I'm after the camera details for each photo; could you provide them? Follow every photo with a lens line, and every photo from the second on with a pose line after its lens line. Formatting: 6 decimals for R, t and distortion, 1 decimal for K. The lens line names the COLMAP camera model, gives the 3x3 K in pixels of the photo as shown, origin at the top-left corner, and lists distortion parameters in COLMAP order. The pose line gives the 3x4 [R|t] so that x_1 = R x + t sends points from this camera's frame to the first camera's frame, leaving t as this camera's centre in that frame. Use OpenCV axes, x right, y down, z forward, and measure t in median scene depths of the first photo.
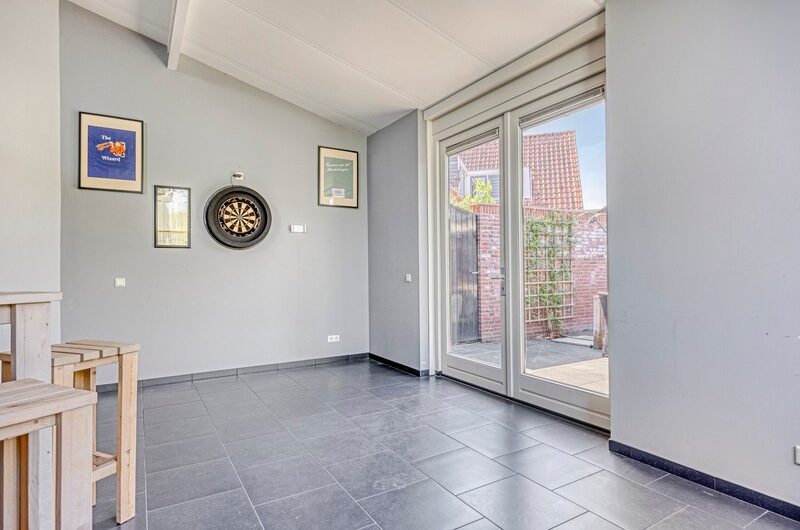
lens RADIAL K [[448.4, 0, 401.2], [0, 448.4, 263.7], [0, 0, 1]] dist [-0.005247, -0.001272]
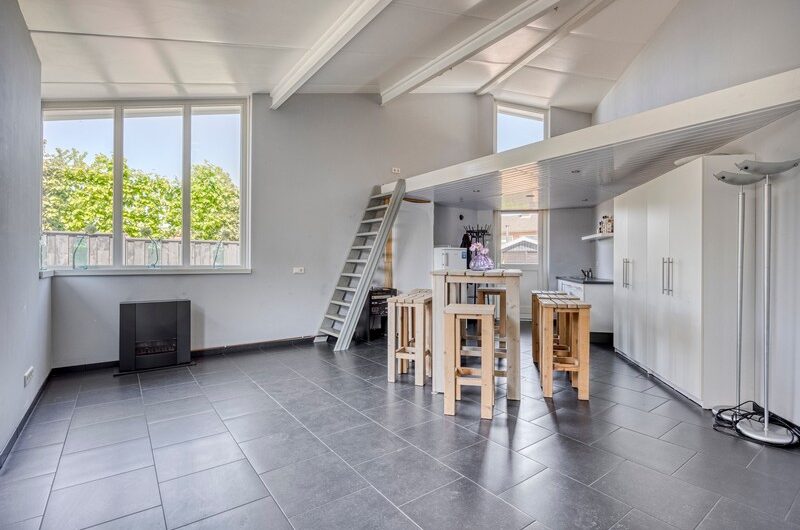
lens RADIAL K [[384.5, 0, 401.1], [0, 384.5, 261.1], [0, 0, 1]] dist [0.002865, 0.000364]
pose [[-0.995671, 0.002251, -0.092922, -0.161694], [0.002387, 0.999996, -0.001357, 0.002618], [0.092918, -0.001573, -0.995673, 1.229680]]
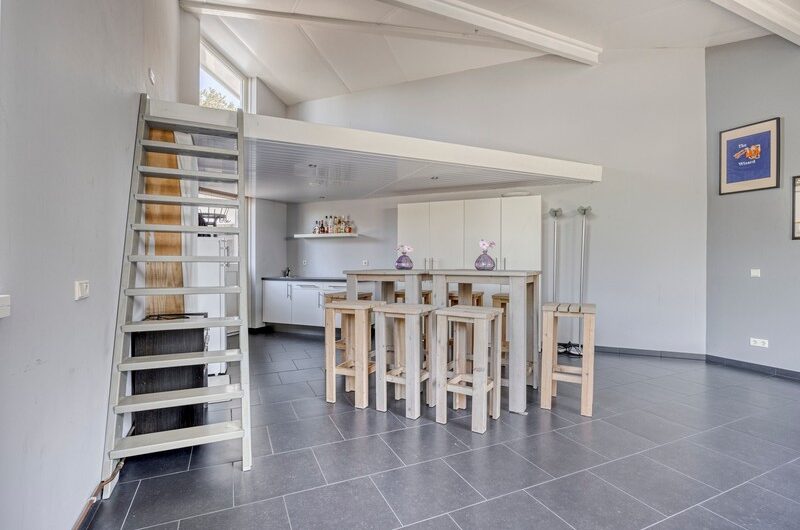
lens RADIAL K [[384.5, 0, 405.0], [0, 384.5, 267.1], [0, 0, 1]] dist [0.002865, 0.000364]
pose [[-0.117483, 0.023529, -0.992796, 0.426489], [0.006954, 0.999714, 0.022871, -0.000619], [0.993051, -0.004217, -0.117613, 0.260541]]
